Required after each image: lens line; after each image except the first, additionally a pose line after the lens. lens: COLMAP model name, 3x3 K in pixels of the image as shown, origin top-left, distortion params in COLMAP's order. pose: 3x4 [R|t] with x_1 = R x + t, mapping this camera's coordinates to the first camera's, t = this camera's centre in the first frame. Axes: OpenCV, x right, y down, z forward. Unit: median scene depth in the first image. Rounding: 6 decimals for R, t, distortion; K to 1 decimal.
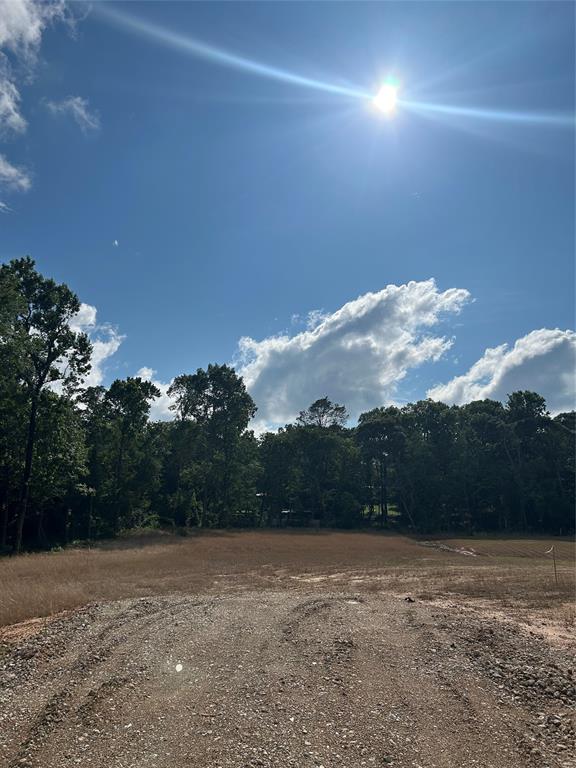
lens RADIAL K [[573.1, 0, 288.0], [0, 573.1, 384.0], [0, 0, 1]] dist [0.105501, -0.163230]
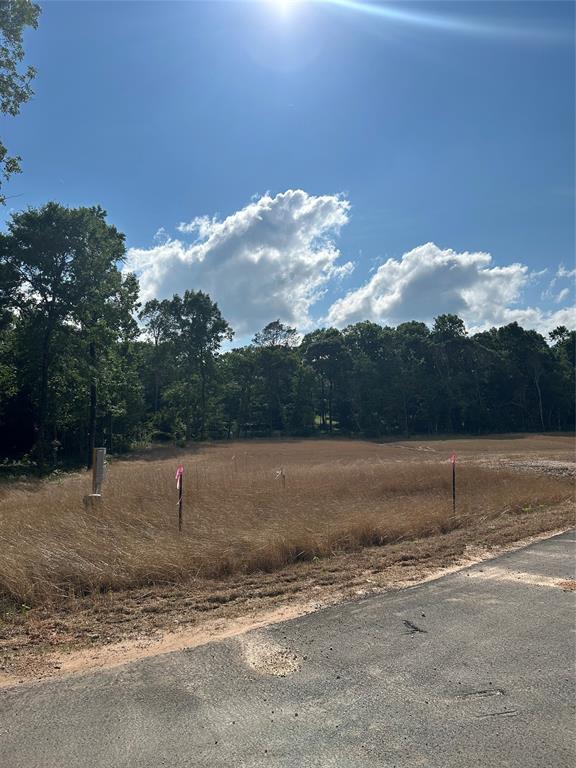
lens RADIAL K [[581.6, 0, 288.0], [0, 581.6, 384.0], [0, 0, 1]] dist [0.109261, -0.168745]
pose [[0.980781, -0.020019, 0.194080, -0.146570], [-0.009676, 0.988507, 0.150864, -0.026279], [-0.194870, -0.149842, 0.969316, -0.096706]]
